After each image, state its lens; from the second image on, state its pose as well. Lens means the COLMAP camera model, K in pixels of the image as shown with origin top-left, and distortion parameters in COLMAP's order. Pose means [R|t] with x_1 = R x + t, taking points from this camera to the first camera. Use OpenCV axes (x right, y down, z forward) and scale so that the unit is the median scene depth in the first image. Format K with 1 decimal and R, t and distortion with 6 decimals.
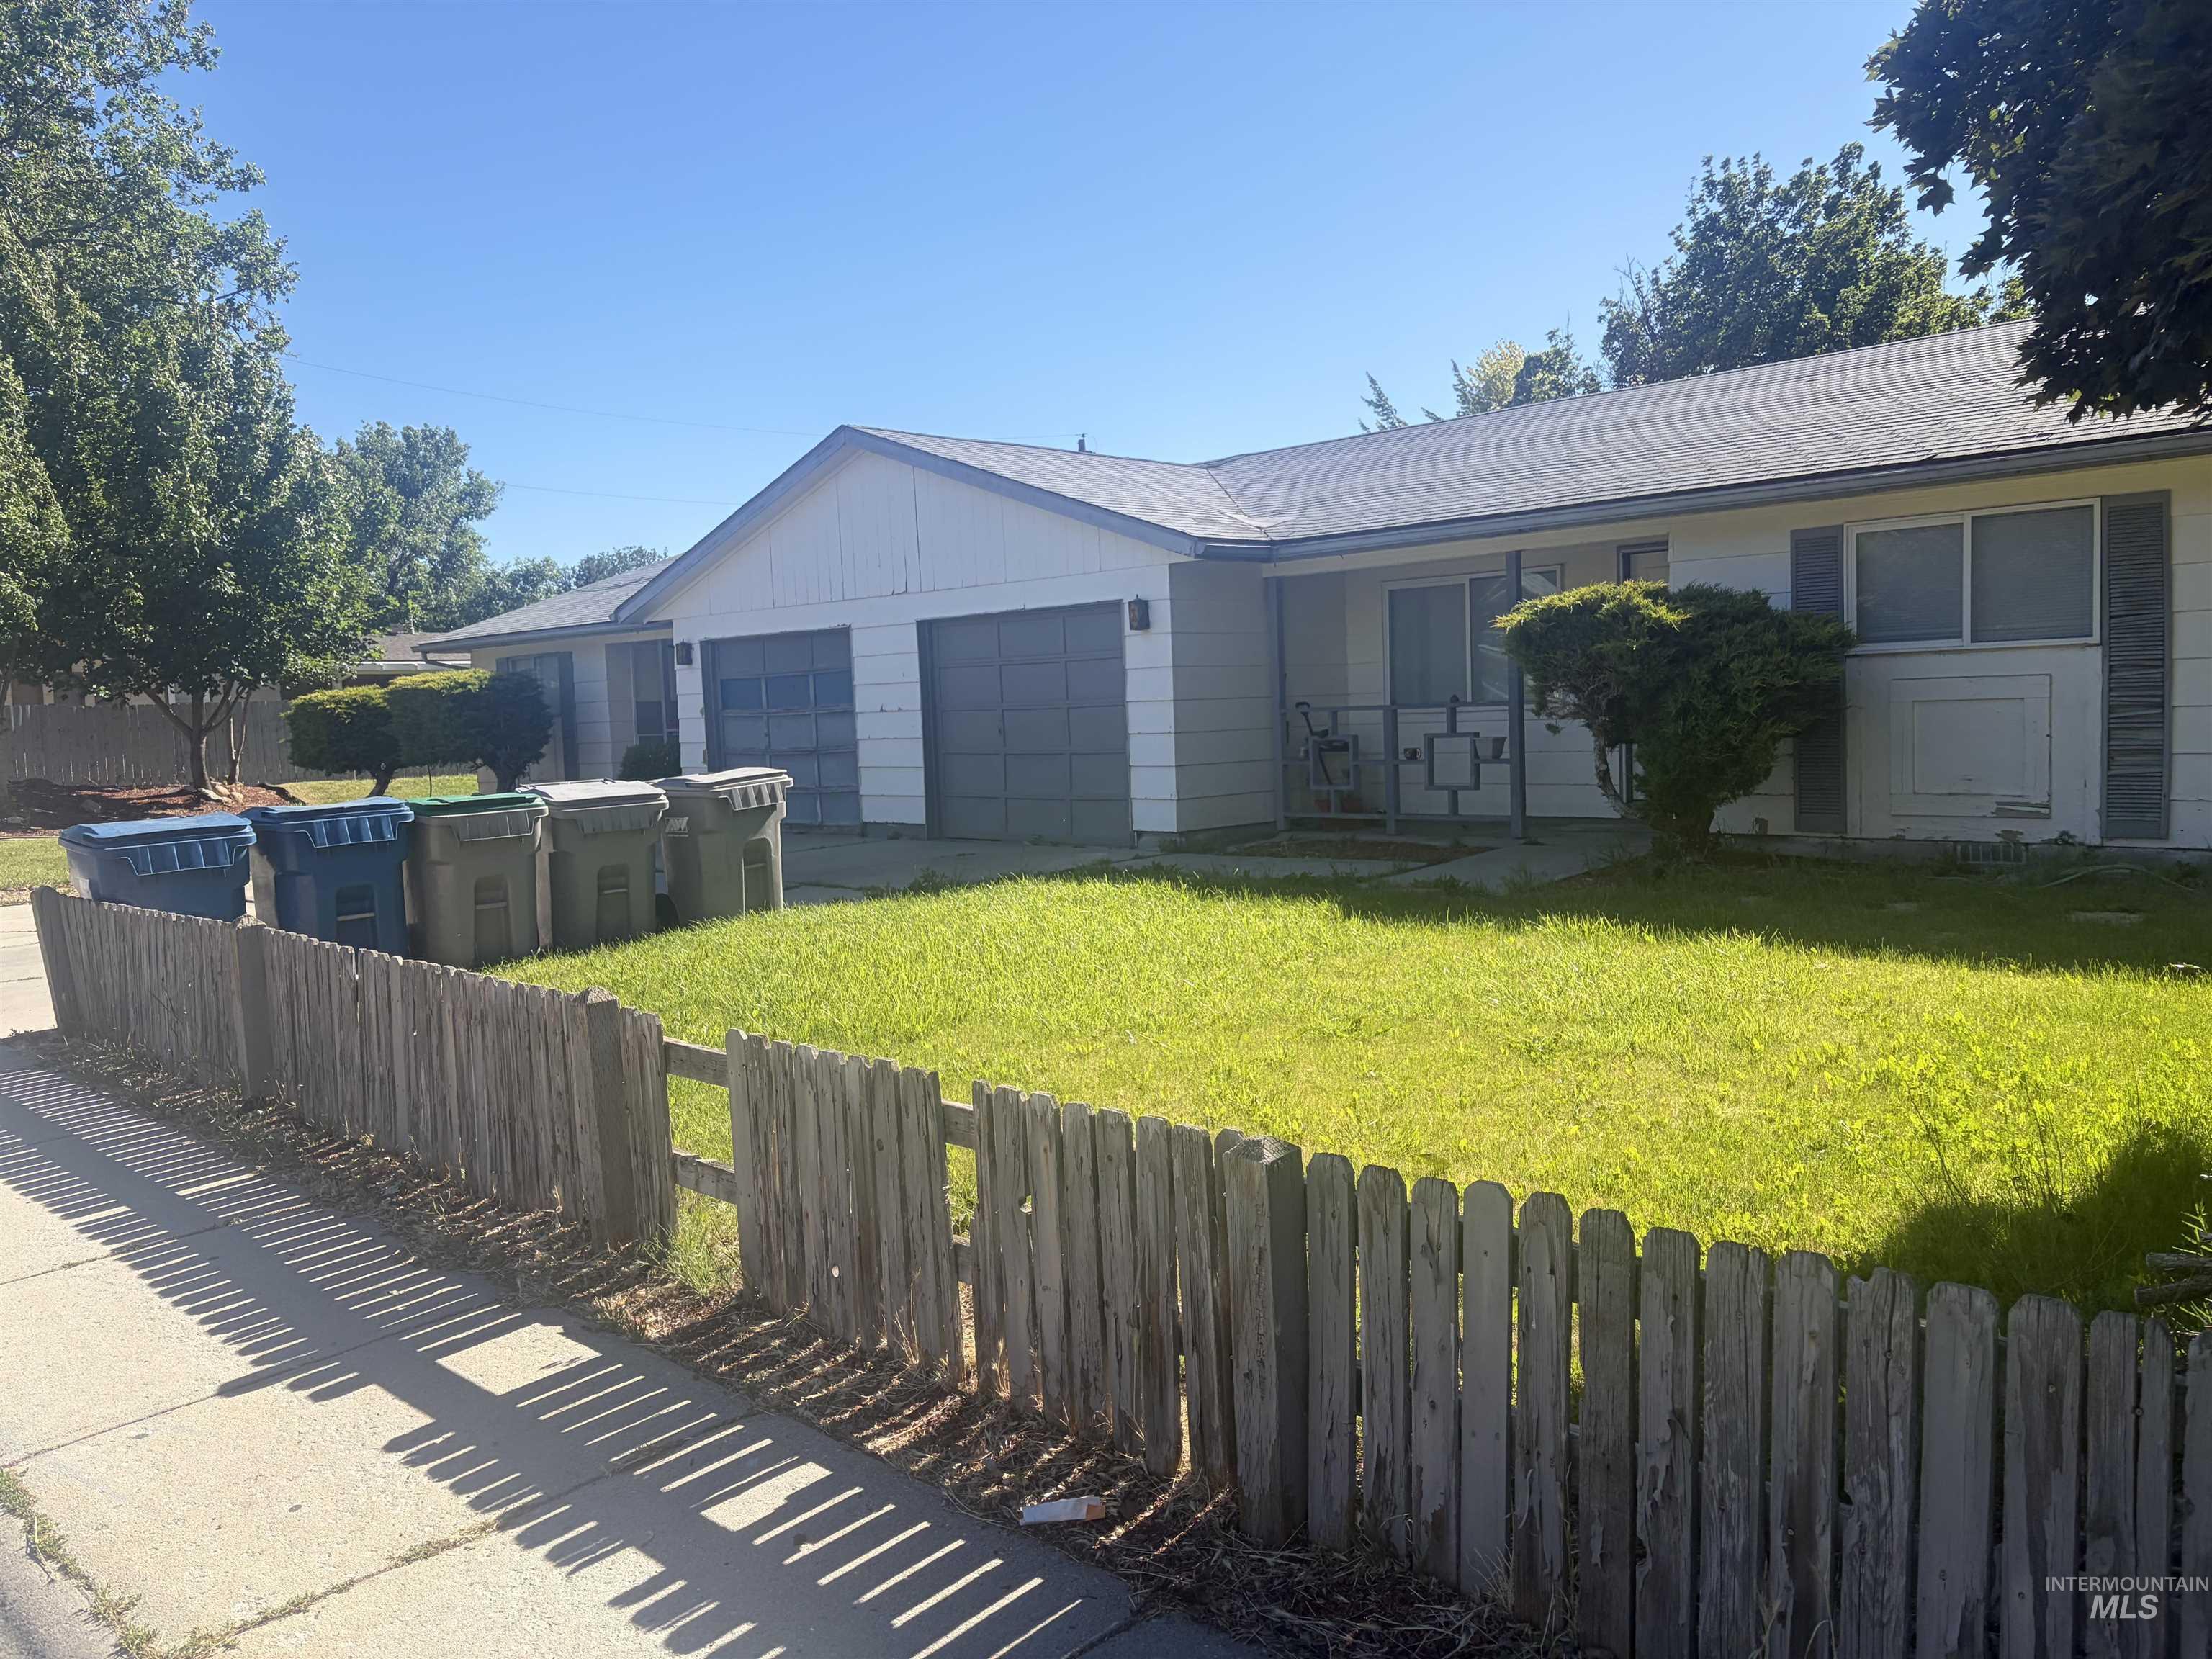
lens RADIAL K [[1647.0, 0, 1106.0], [0, 1647.0, 829.5], [0, 0, 1]] dist [0.071567, -0.095679]
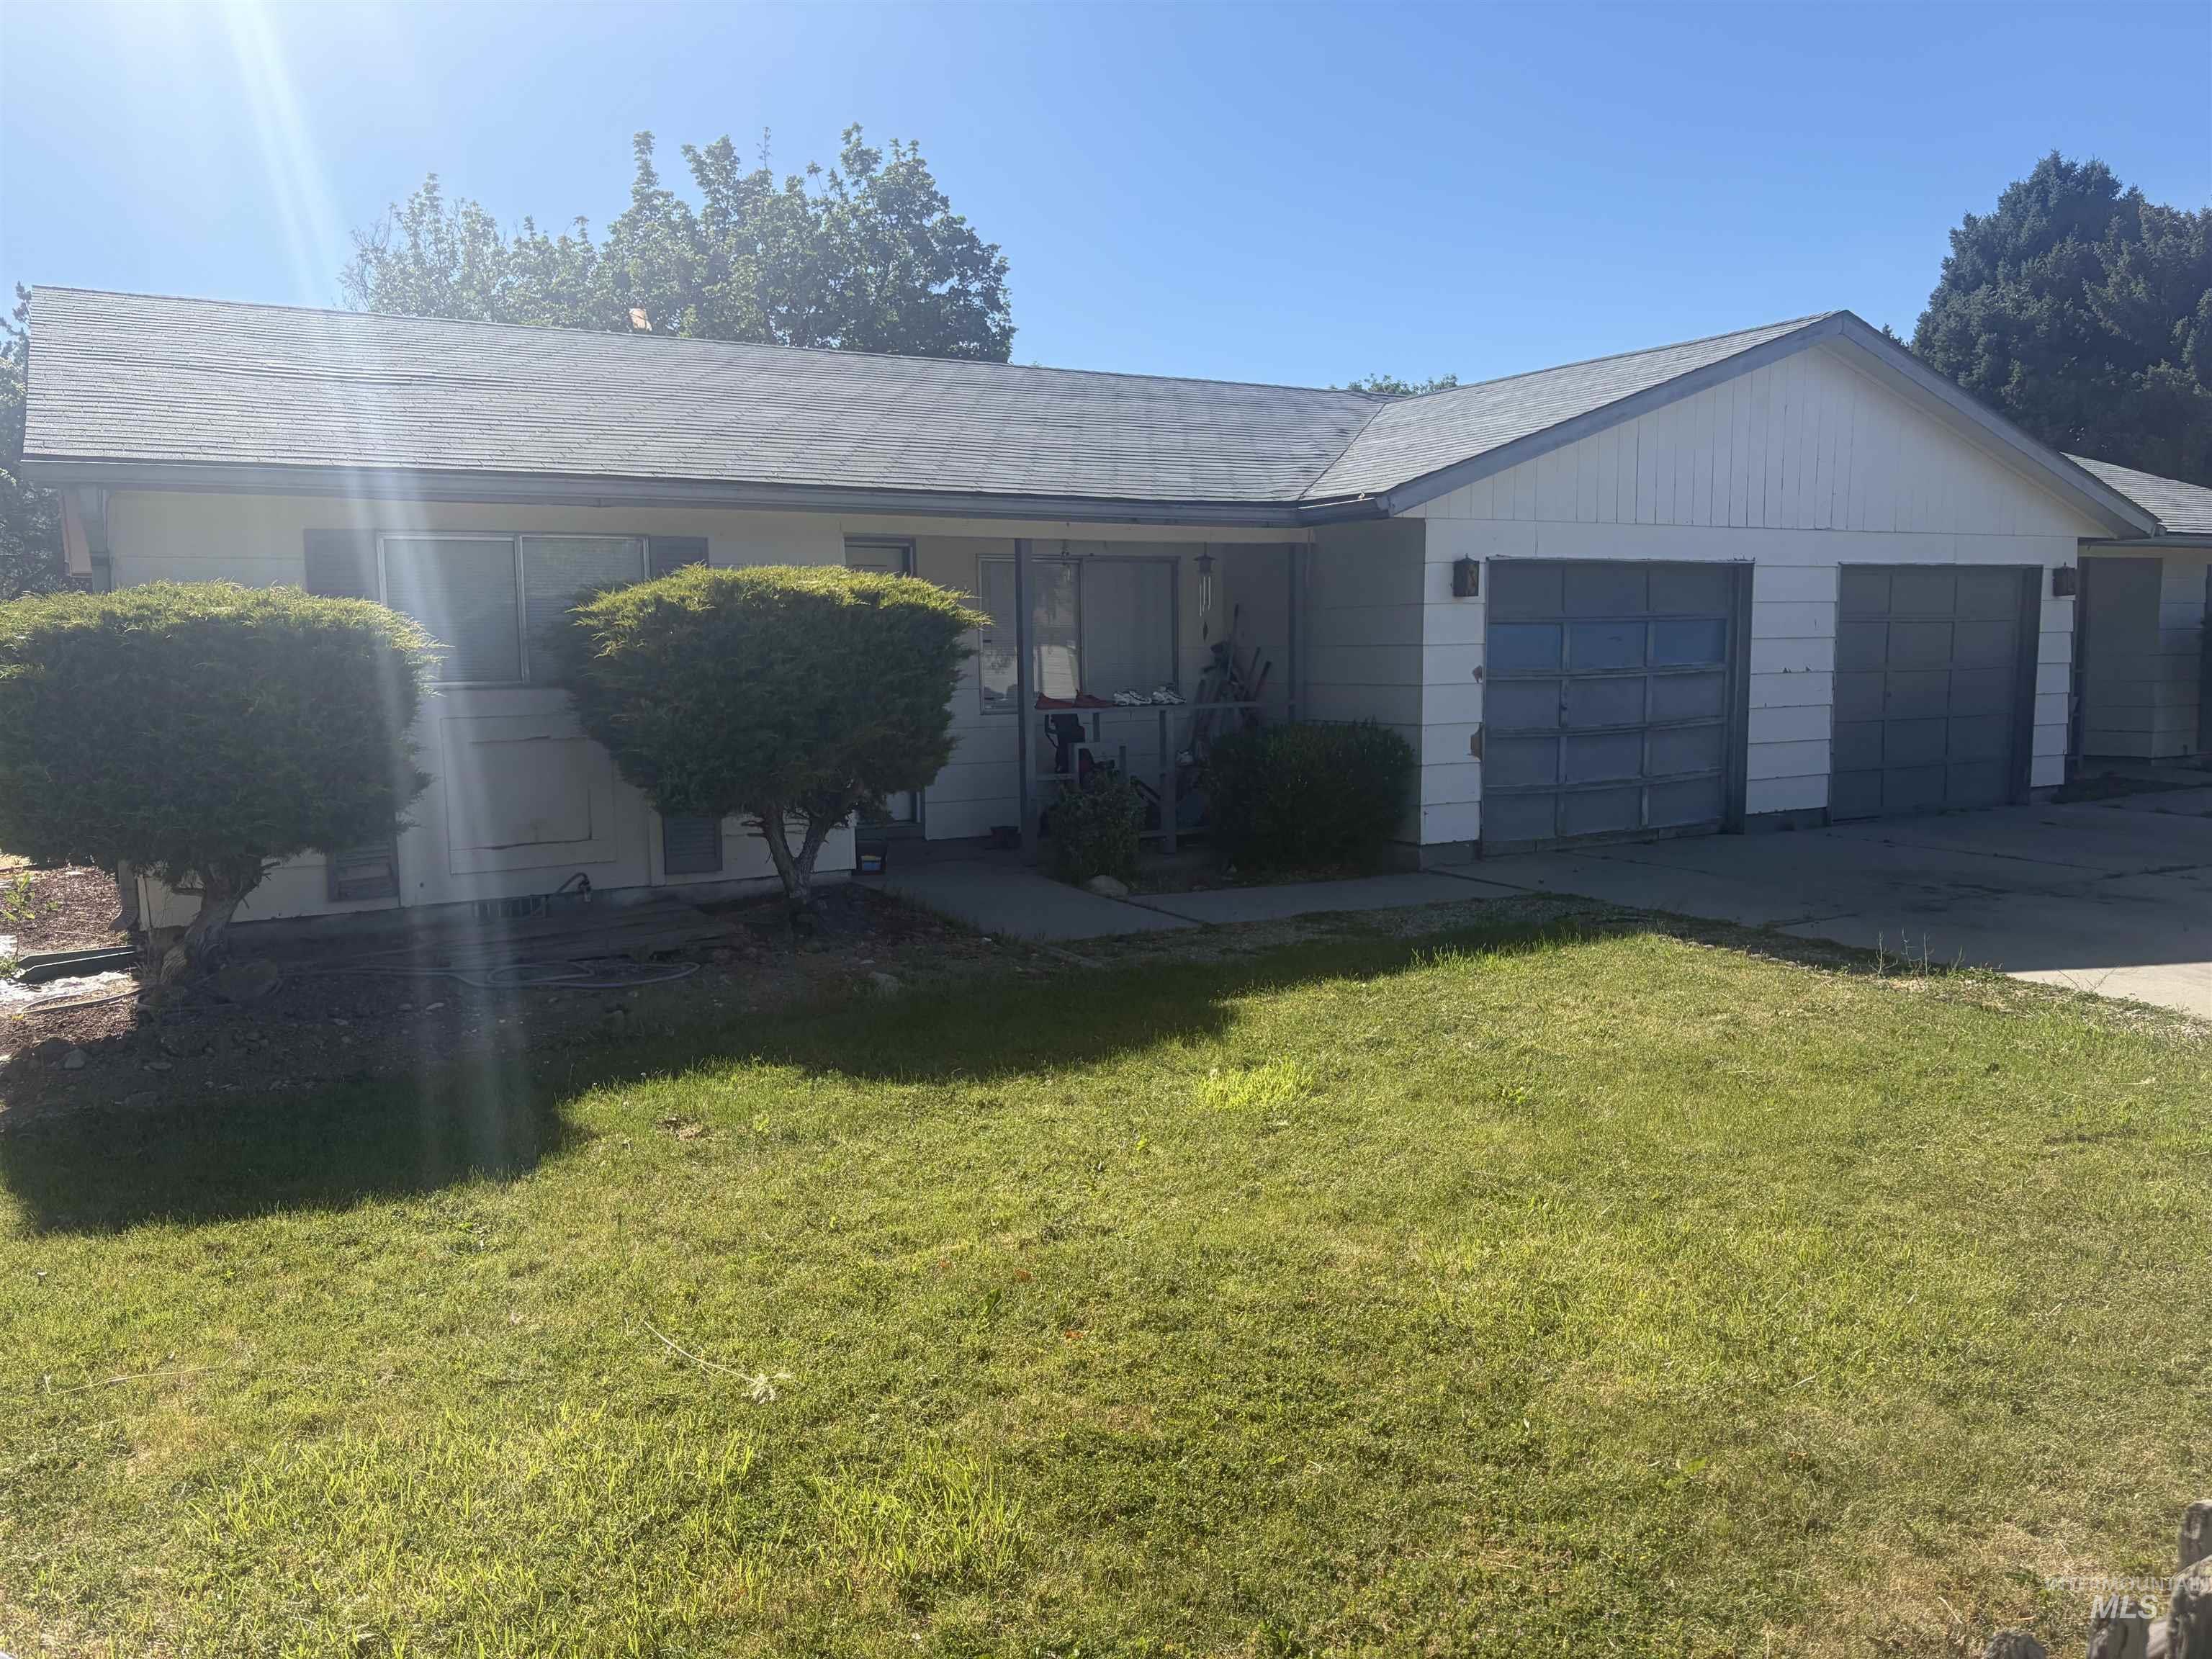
lens RADIAL K [[1708.3, 0, 1110.8], [0, 1708.3, 850.7], [0, 0, 1]] dist [0.030909, -0.009062]
pose [[0.259554, -0.077761, 0.962593, -1.188236], [0.082100, 0.994921, 0.058235, -0.069978], [-0.962232, 0.063914, 0.264620, 1.266846]]
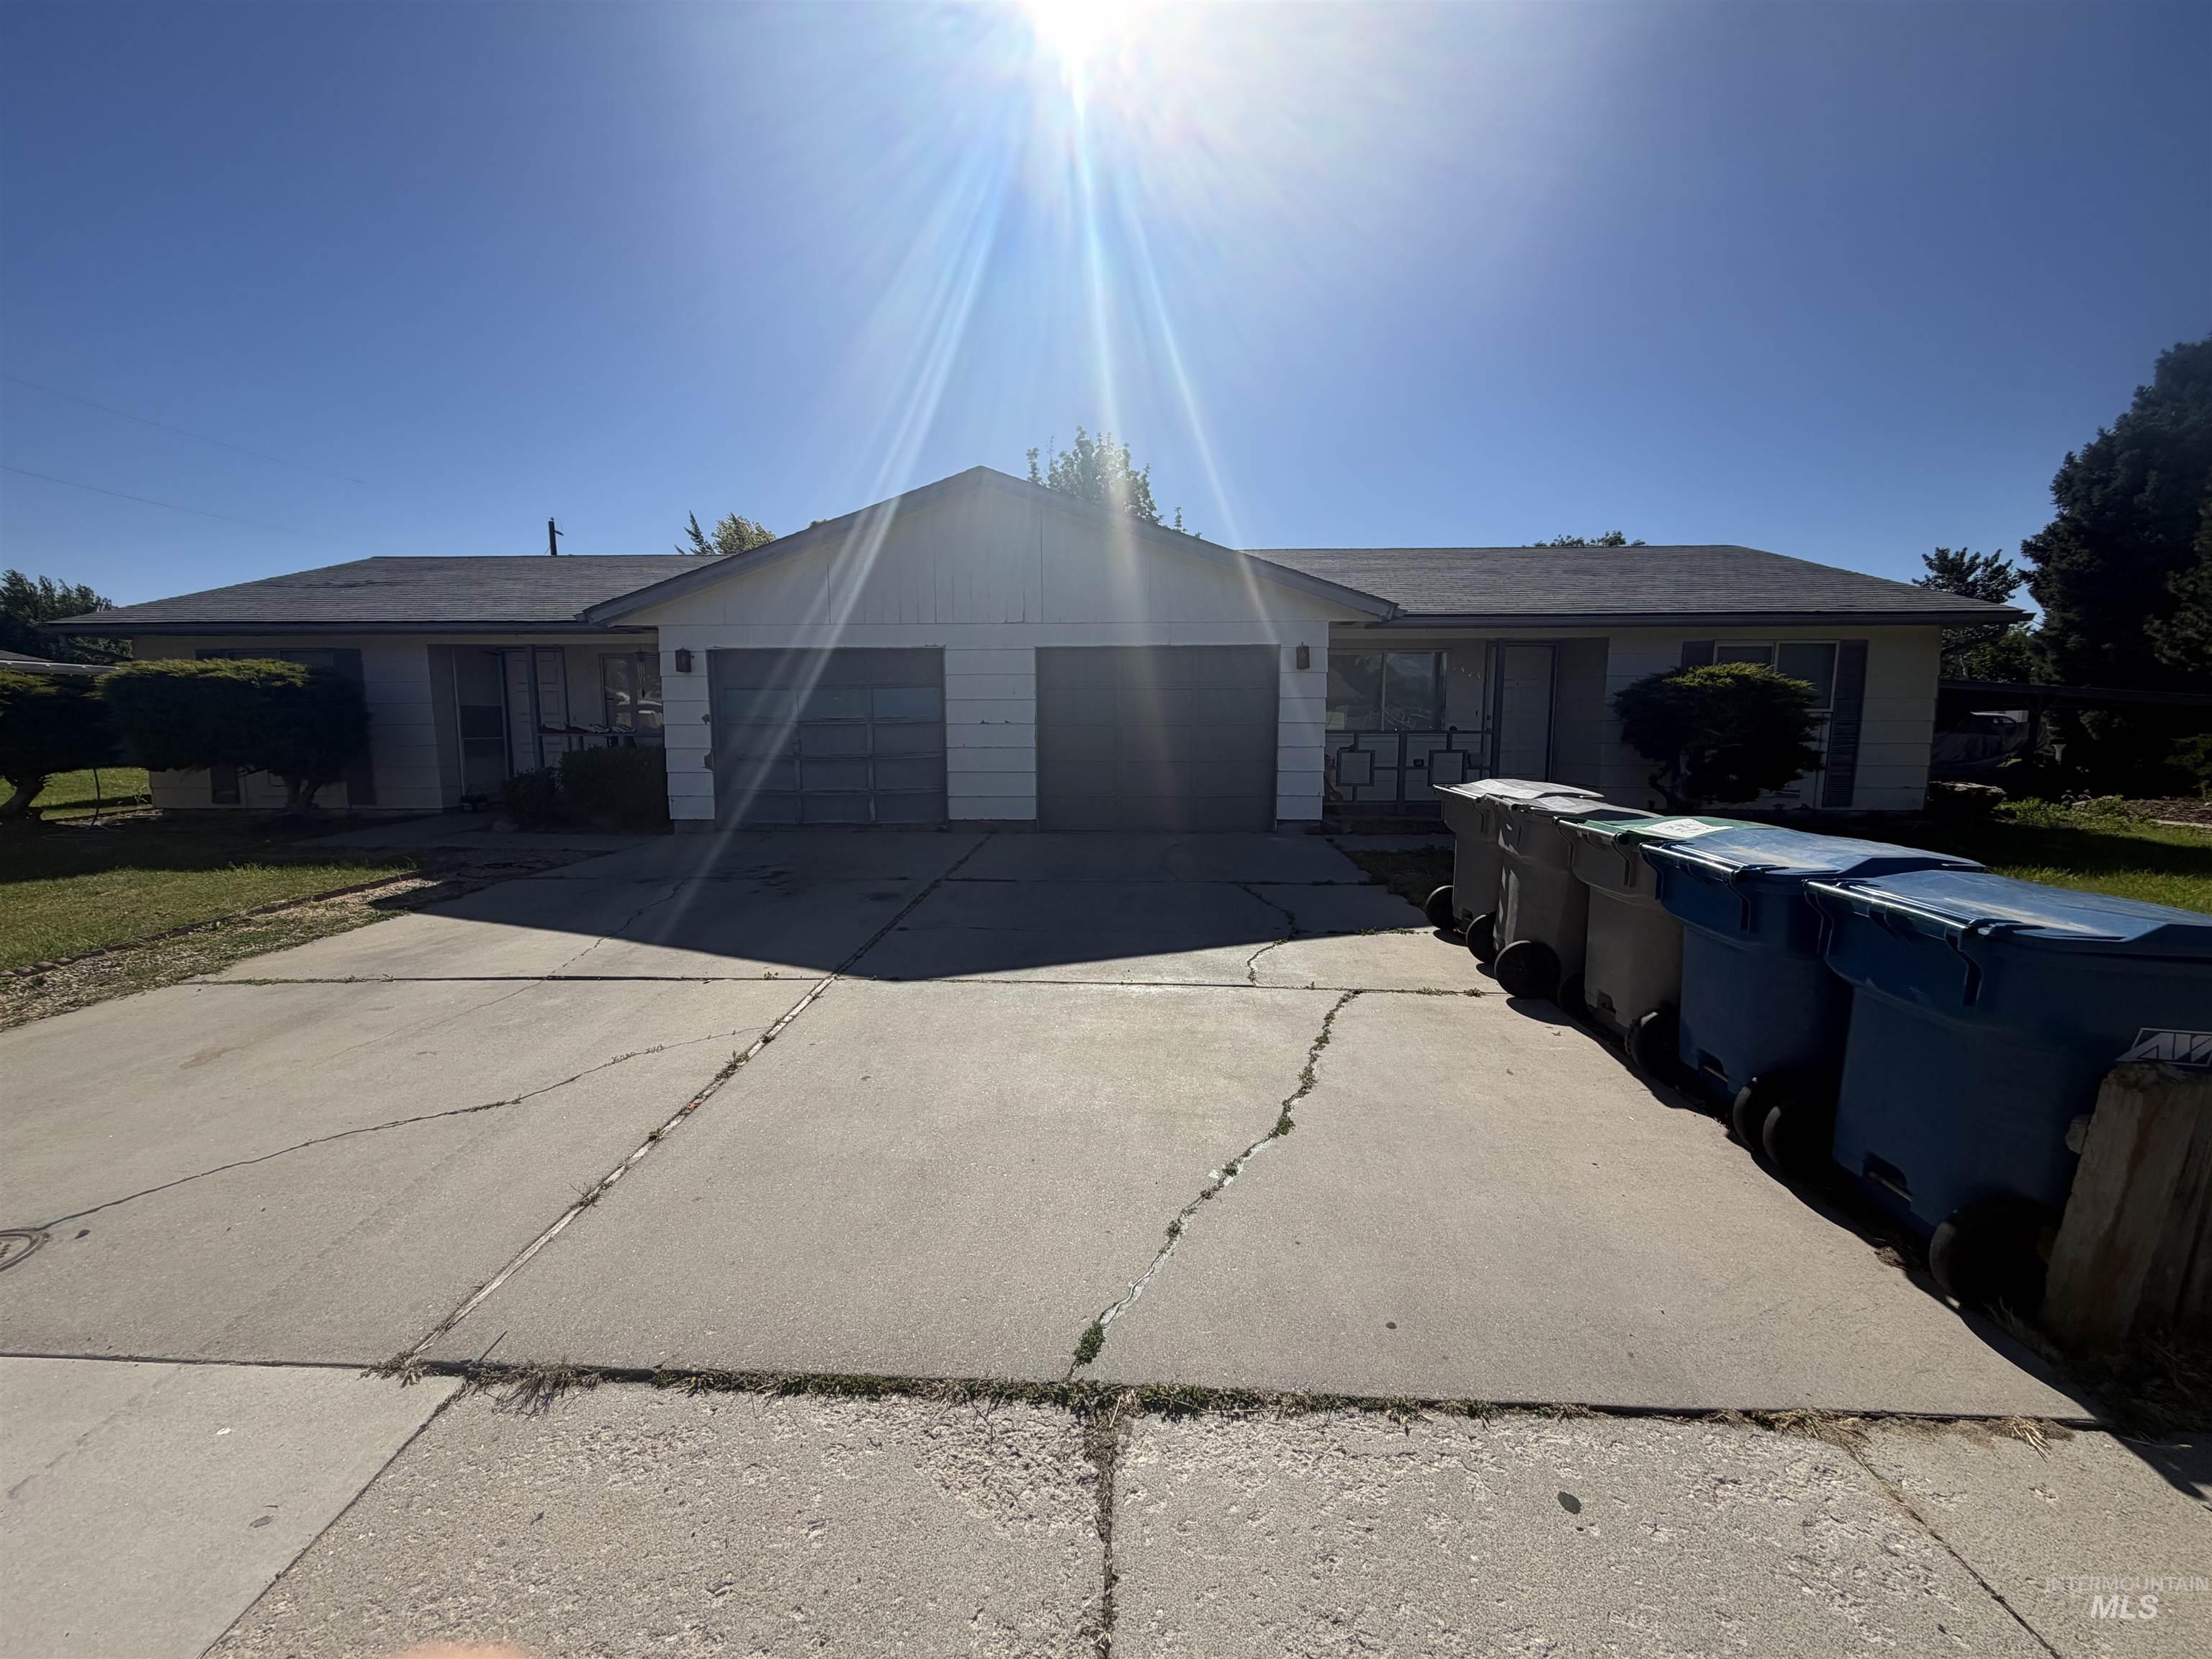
lens RADIAL K [[869.8, 0, 1106.0], [0, 869.8, 829.5], [0, 0, 1]] dist [-0.000344, -0.000008]
pose [[0.741102, -0.050022, 0.669527, -0.558386], [0.025142, 0.998589, 0.046778, -0.027659], [-0.670922, -0.017834, 0.741314, 0.563925]]
